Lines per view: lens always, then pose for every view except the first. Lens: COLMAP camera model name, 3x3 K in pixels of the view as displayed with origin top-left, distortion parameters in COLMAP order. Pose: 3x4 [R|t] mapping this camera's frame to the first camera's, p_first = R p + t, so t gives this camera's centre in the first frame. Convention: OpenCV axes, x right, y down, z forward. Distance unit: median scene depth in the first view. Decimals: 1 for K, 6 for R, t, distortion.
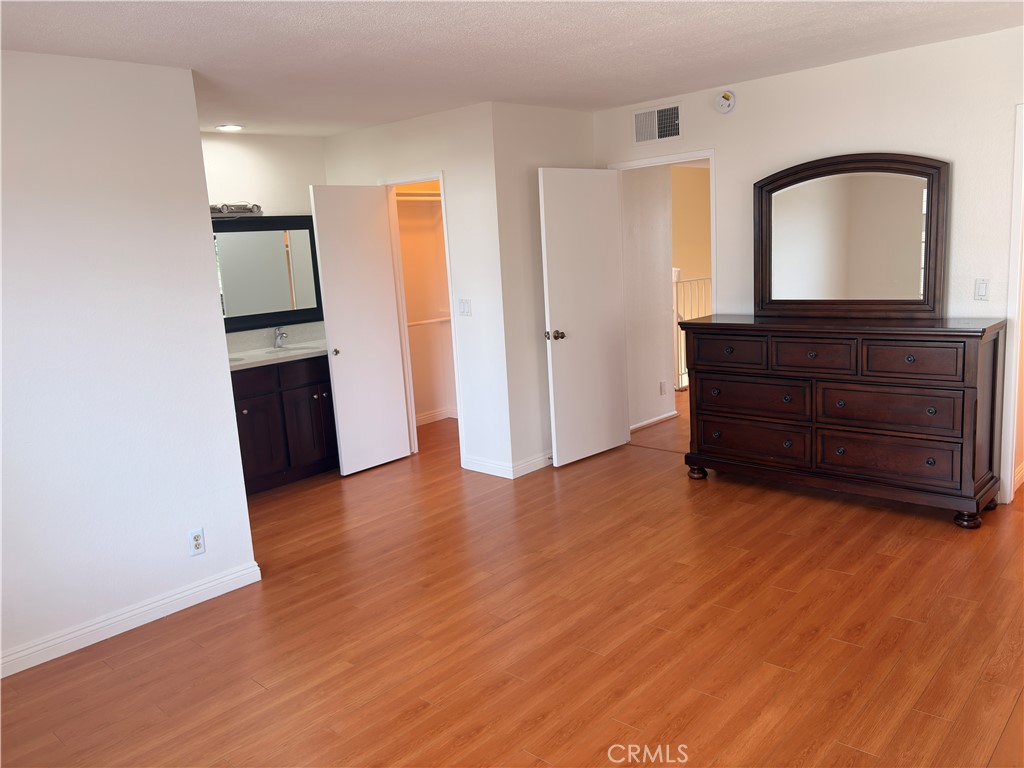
lens RADIAL K [[783.3, 0, 516.0], [0, 783.3, 383.4], [0, 0, 1]] dist [0.023718, -0.000889]
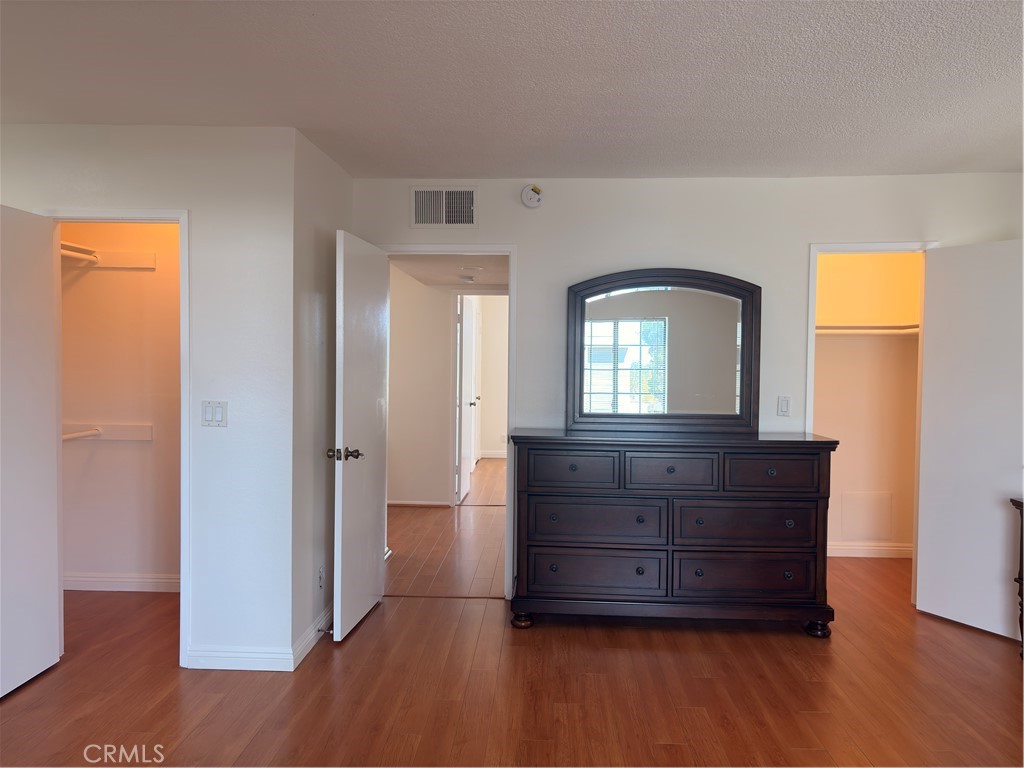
lens RADIAL K [[783.3, 0, 511.2], [0, 783.3, 381.7], [0, 0, 1]] dist [0.023718, -0.000889]
pose [[0.763310, 0.050057, 0.644090, -0.327040], [0.055022, 0.988334, -0.142018, -0.016742], [-0.643685, 0.143843, 0.751651, 0.361415]]
